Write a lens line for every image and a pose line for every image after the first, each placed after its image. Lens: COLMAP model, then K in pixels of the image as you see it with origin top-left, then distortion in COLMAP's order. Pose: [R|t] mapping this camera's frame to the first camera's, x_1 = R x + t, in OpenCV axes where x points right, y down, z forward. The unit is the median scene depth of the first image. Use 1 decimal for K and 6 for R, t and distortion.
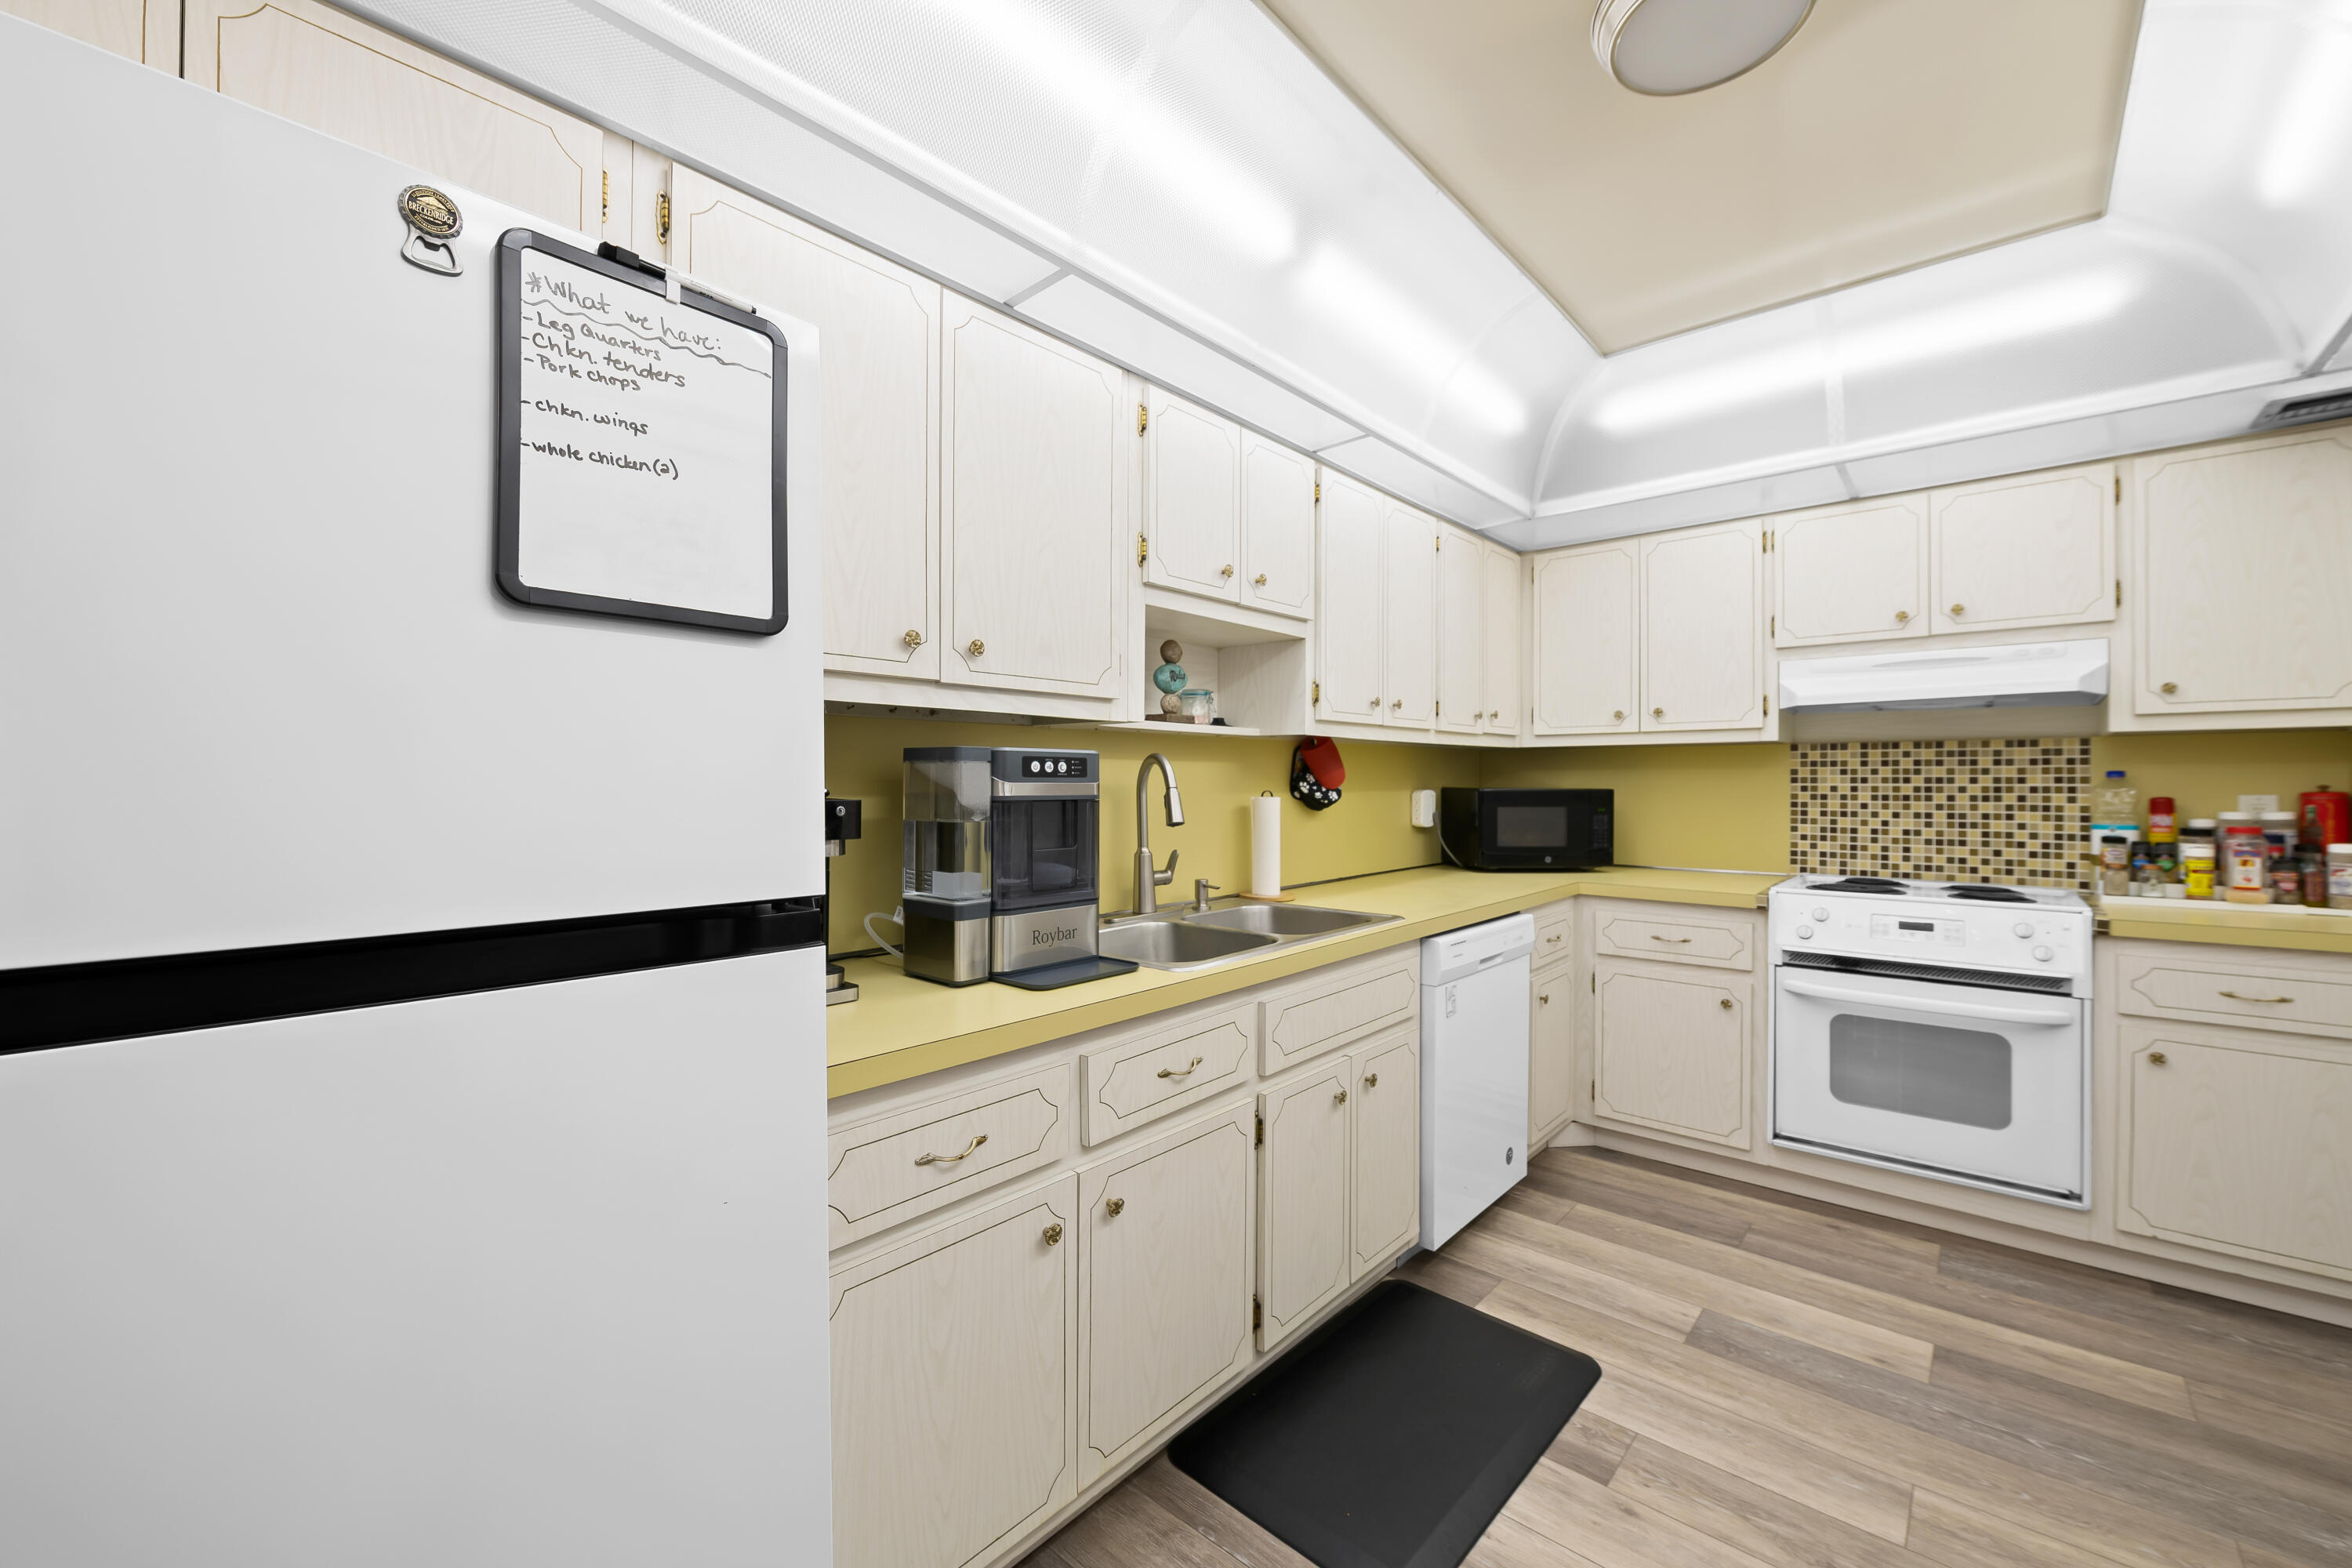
lens RADIAL K [[937.8, 0, 1165.8], [0, 937.8, 788.4], [0, 0, 1]] dist [-0.005164, -0.001010]
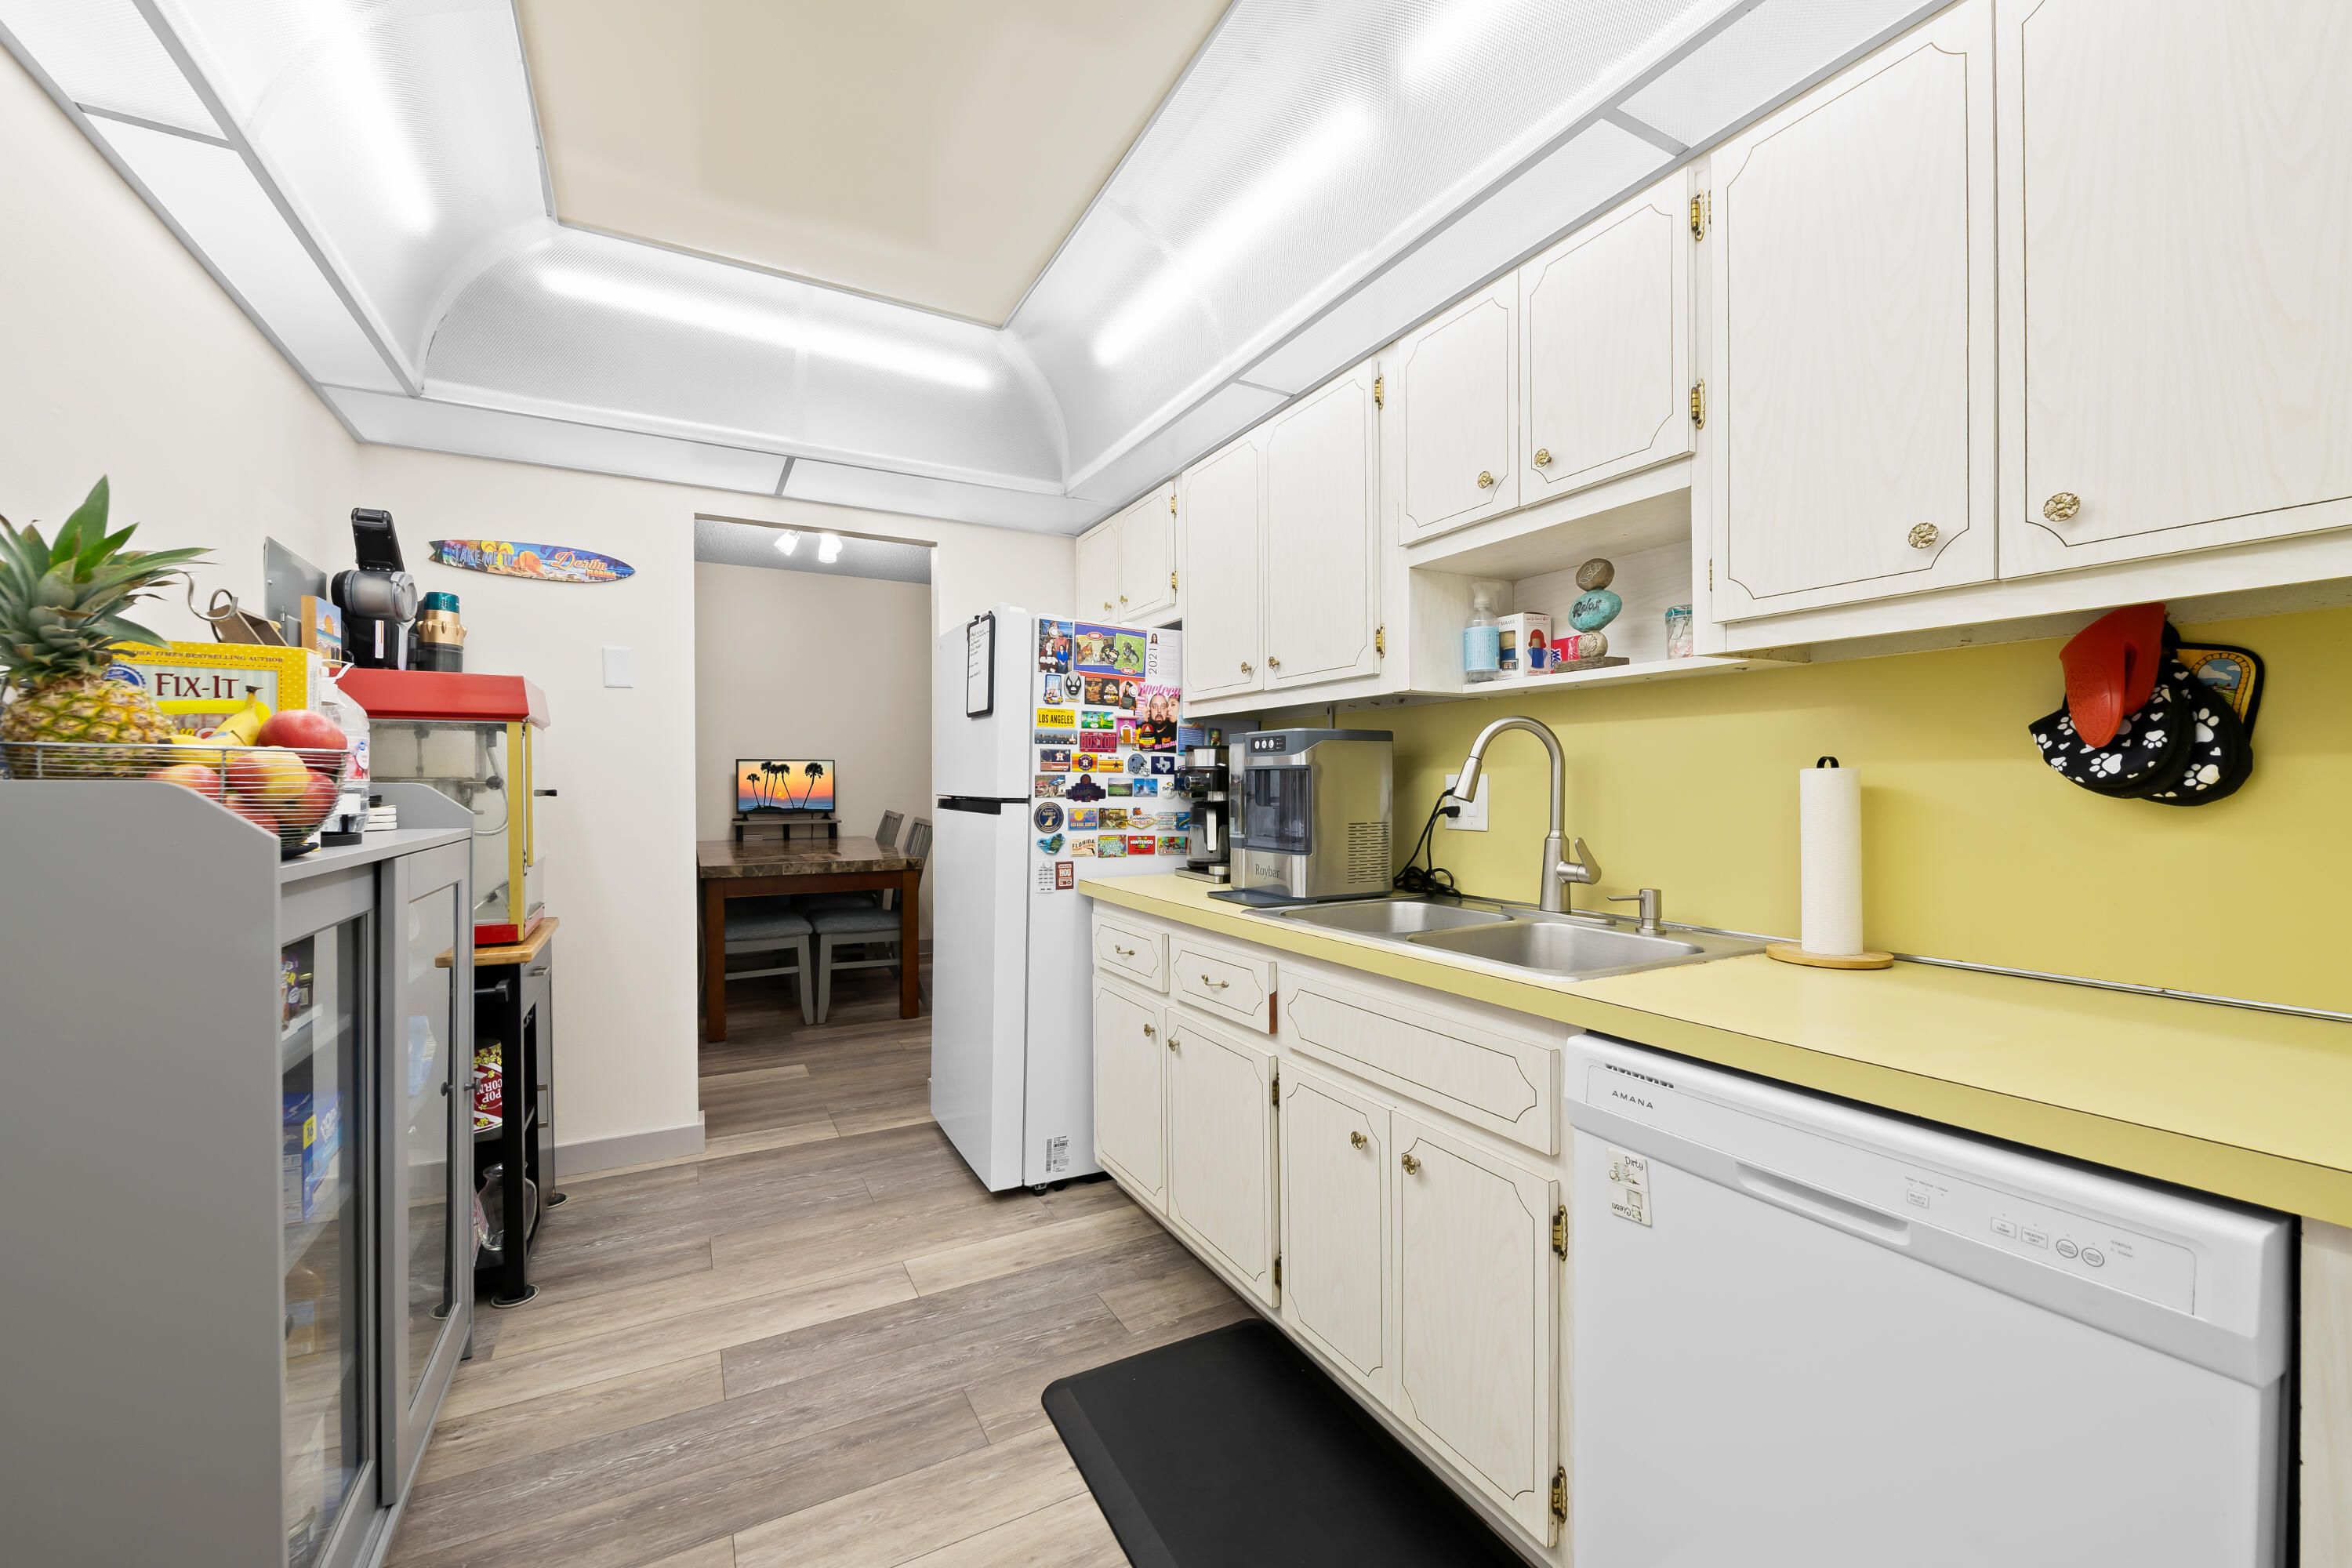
lens RADIAL K [[937.8, 0, 1180.7], [0, 937.8, 798.6], [0, 0, 1]] dist [-0.005164, -0.001010]
pose [[-0.348727, 0.015144, -0.937102, 0.920579], [-0.005882, 0.999814, 0.018347, 0.024079], [0.937206, 0.011911, -0.348573, 1.064208]]
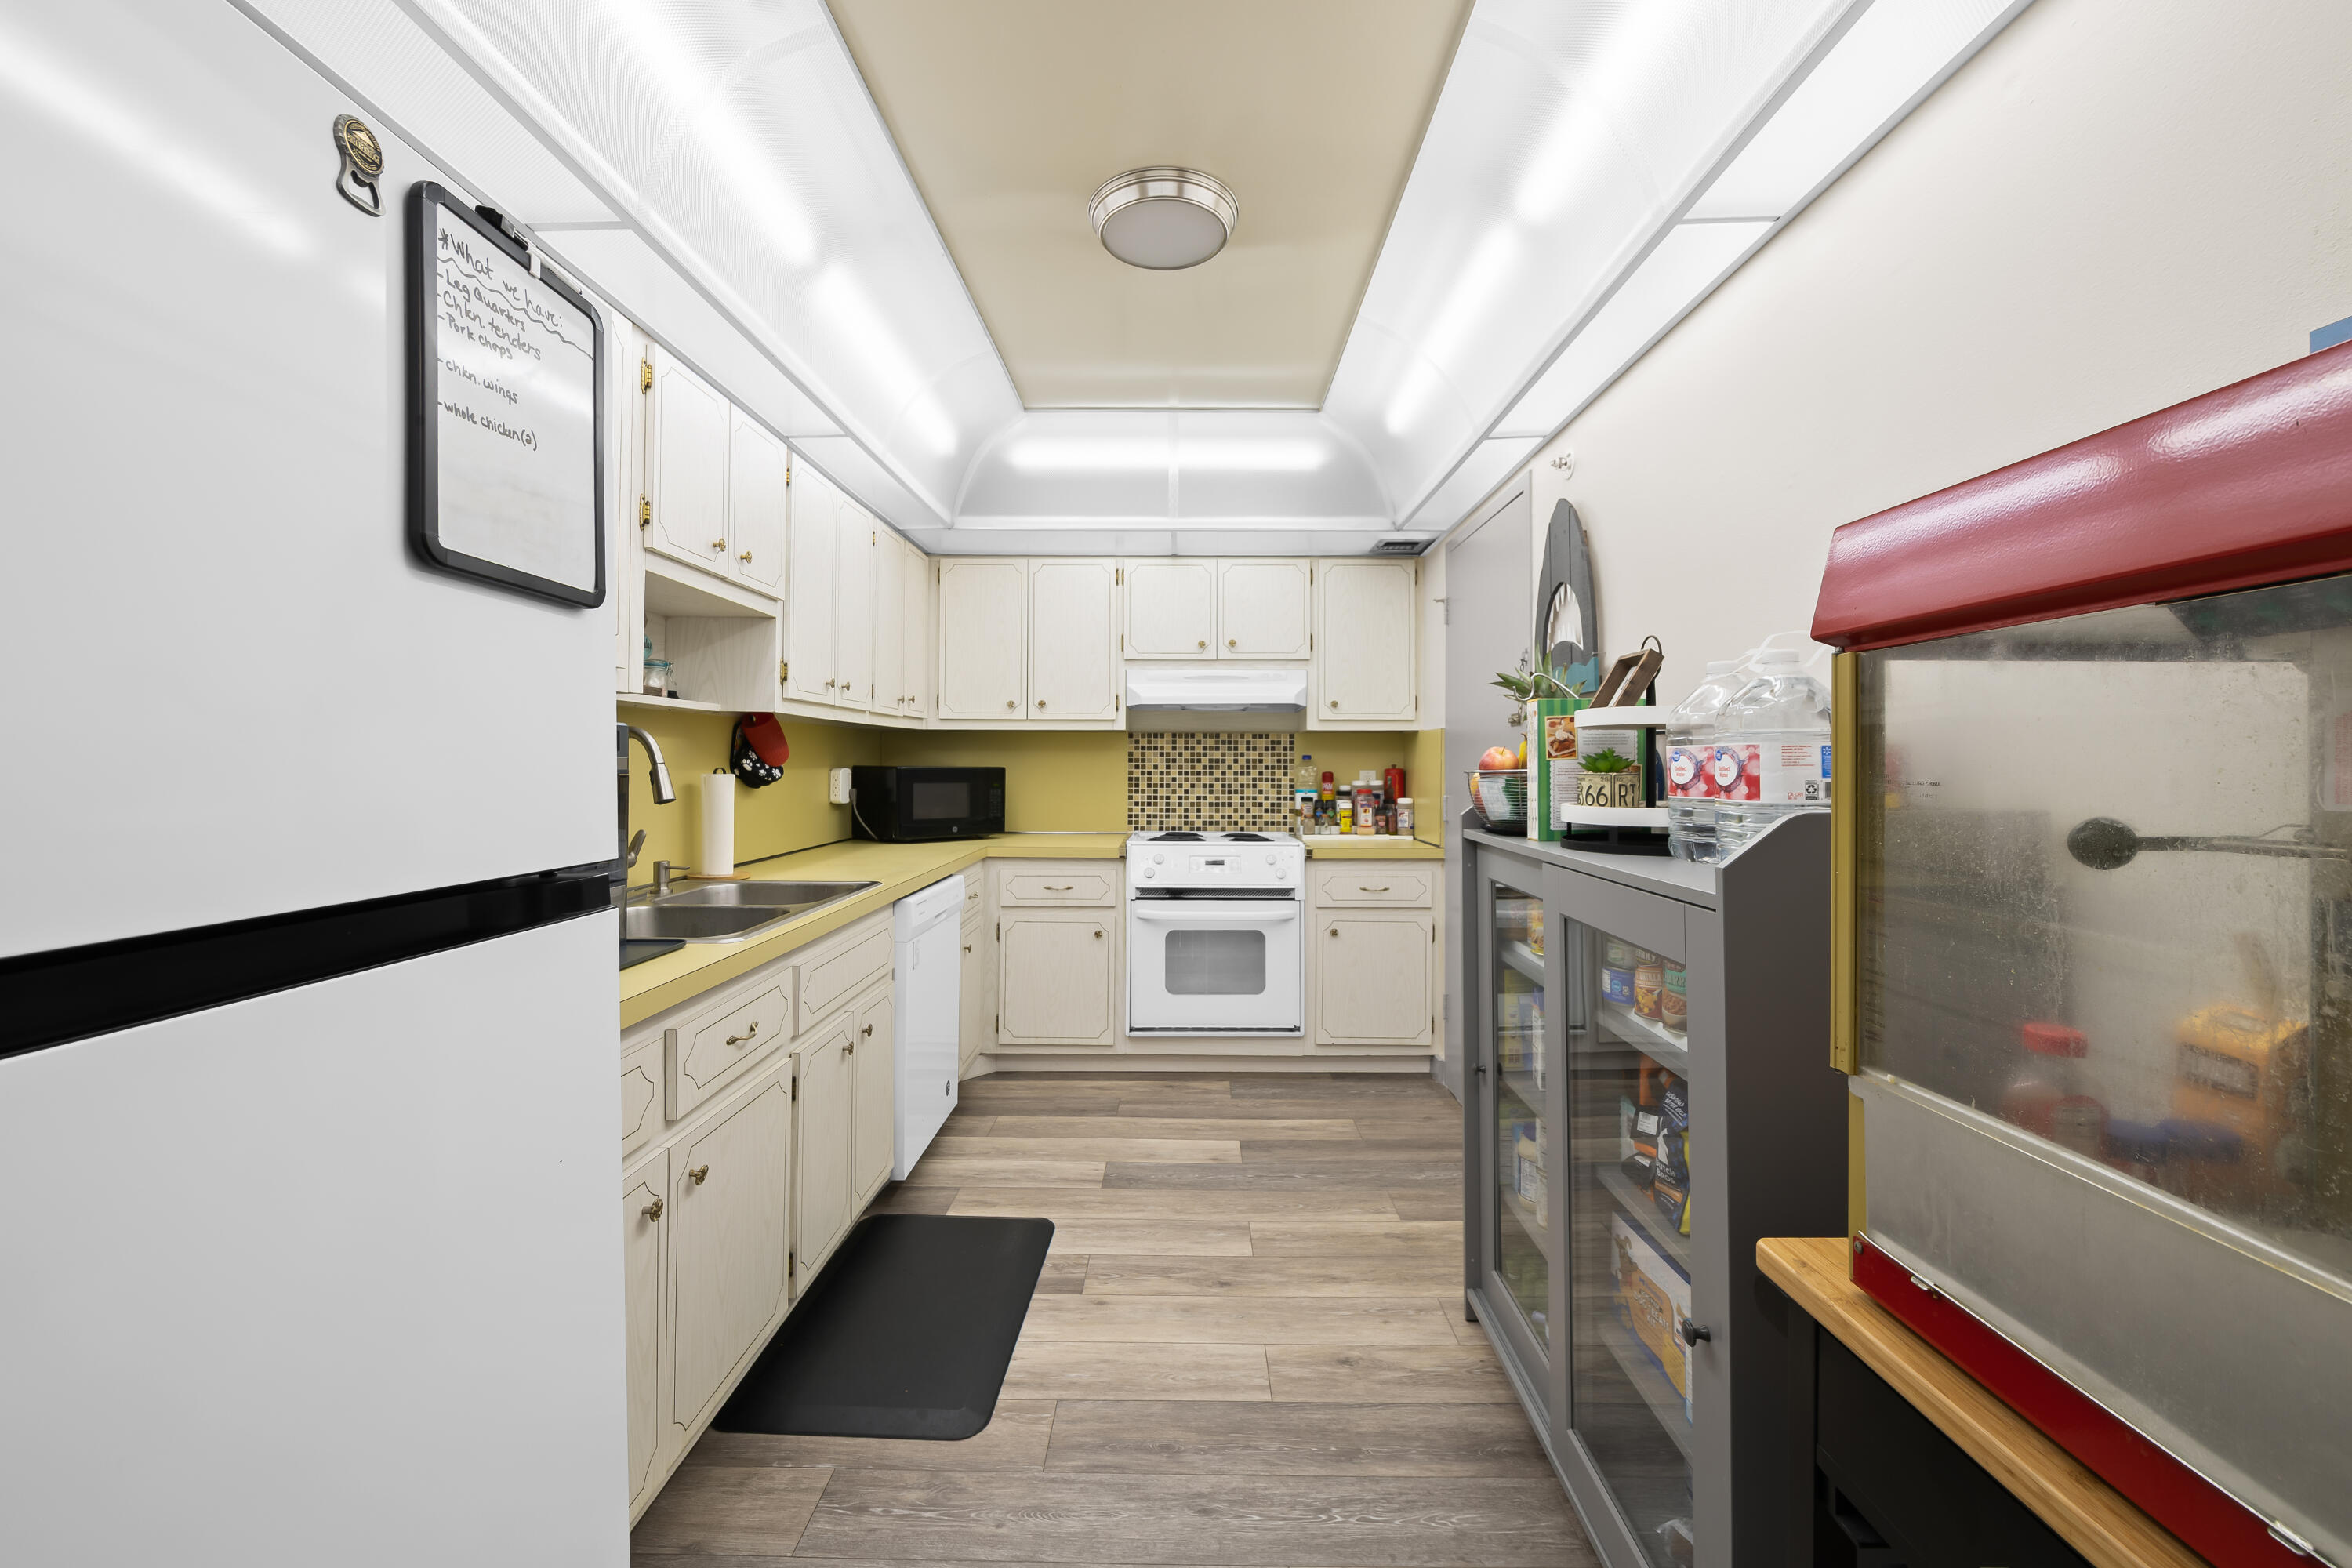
lens RADIAL K [[937.8, 0, 1189.9], [0, 937.8, 763.4], [0, 0, 1]] dist [-0.005164, -0.001010]
pose [[0.754671, 0.003469, 0.656095, -0.221258], [0.000193, 0.999985, -0.005510, 0.005038], [-0.656104, 0.004285, 0.754659, -0.078099]]
